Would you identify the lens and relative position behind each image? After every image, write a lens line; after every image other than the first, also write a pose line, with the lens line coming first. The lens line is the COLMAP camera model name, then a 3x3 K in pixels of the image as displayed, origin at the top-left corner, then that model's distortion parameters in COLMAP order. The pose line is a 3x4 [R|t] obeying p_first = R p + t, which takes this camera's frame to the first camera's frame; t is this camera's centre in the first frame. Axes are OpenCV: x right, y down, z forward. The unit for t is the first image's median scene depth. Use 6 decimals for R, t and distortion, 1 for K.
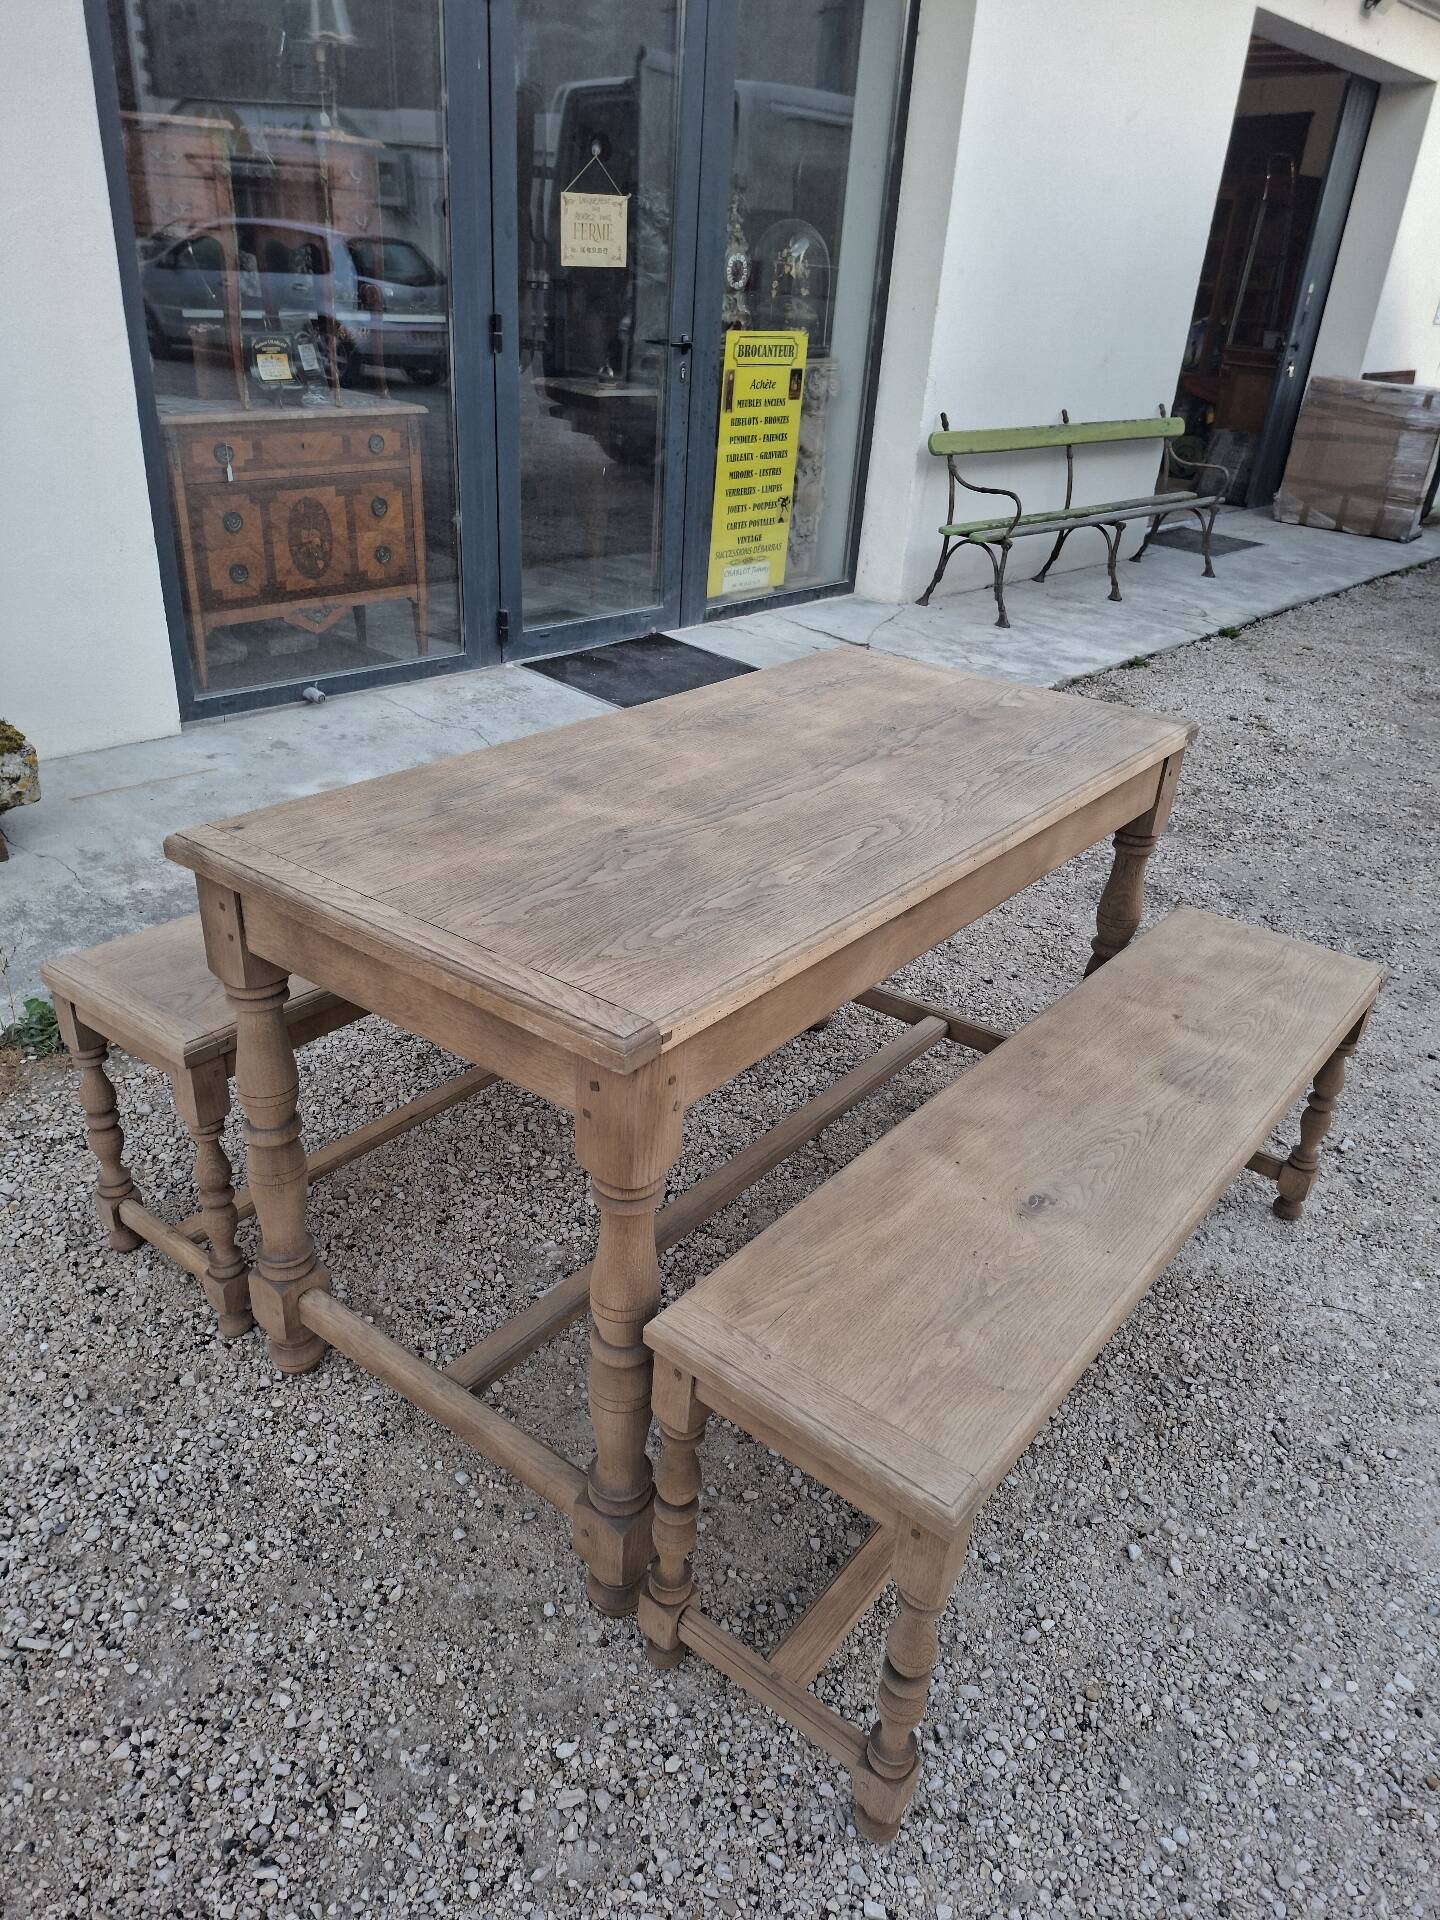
lens RADIAL K [[1321.6, 0, 734.5], [0, 1321.6, 969.2], [0, 0, 1]] dist [0.087268, -0.087874]
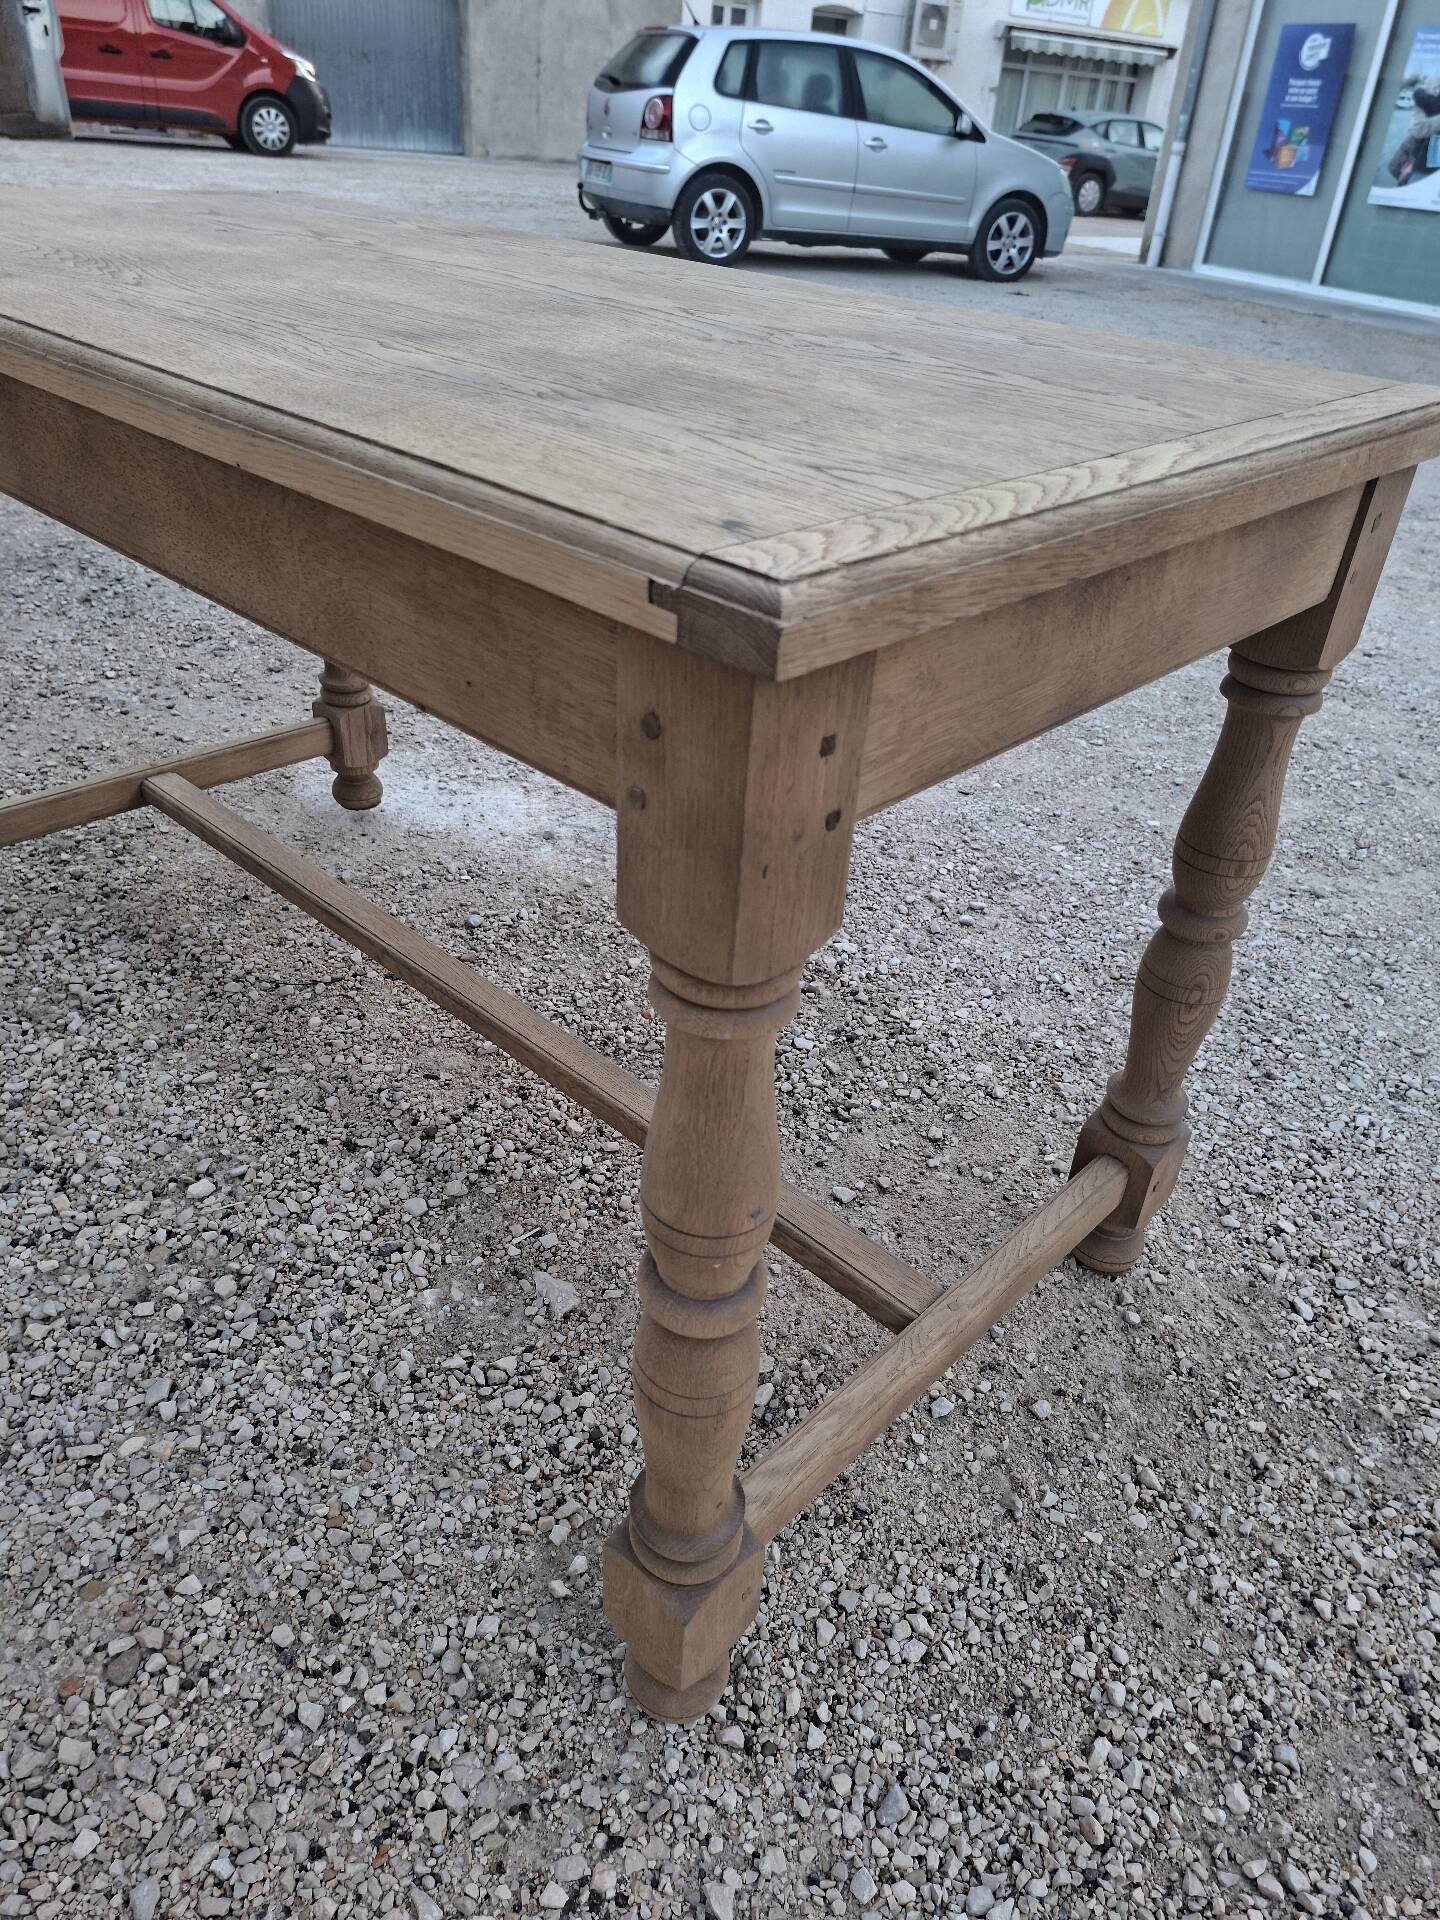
lens RADIAL K [[1328.5, 0, 734.1], [0, 1328.5, 959.4], [0, 0, 1]] dist [0.065965, -0.061293]
pose [[0.112549, -0.583336, 0.804395, -0.605028], [0.407057, 0.765560, 0.498219, -0.163034], [-0.906442, 0.271361, 0.323614, 0.793619]]
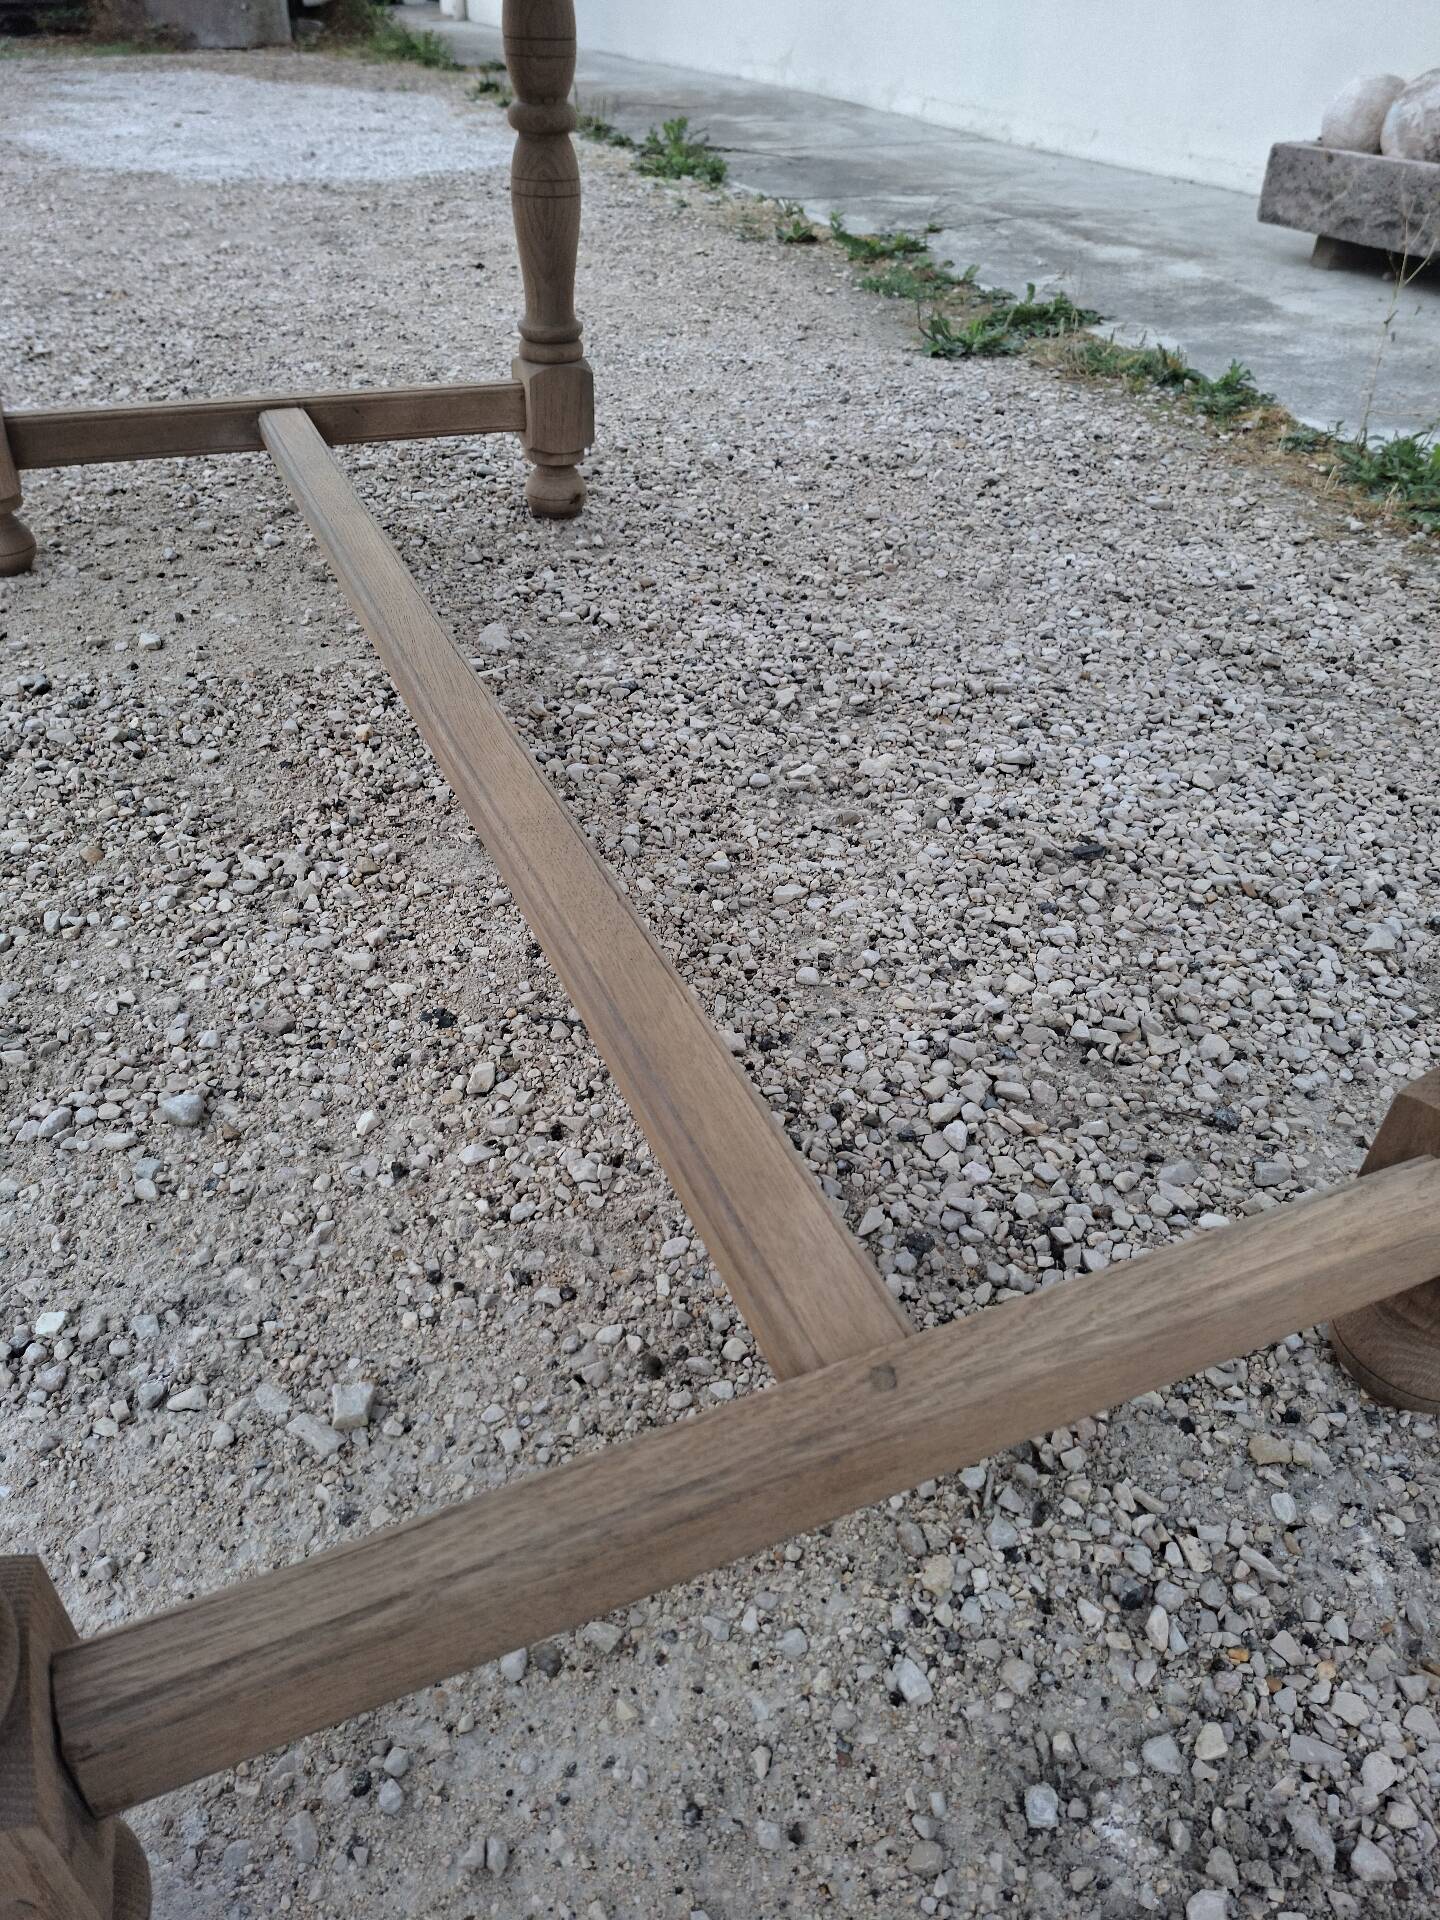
lens RADIAL K [[1328.5, 0, 720.1], [0, 1328.5, 955.2], [0, 0, 1]] dist [0.065965, -0.061293]
pose [[-0.484906, 0.454286, -0.747322, 0.404260], [-0.456983, 0.596958, 0.659399, -0.152840], [0.745676, 0.661260, -0.081867, 1.413823]]
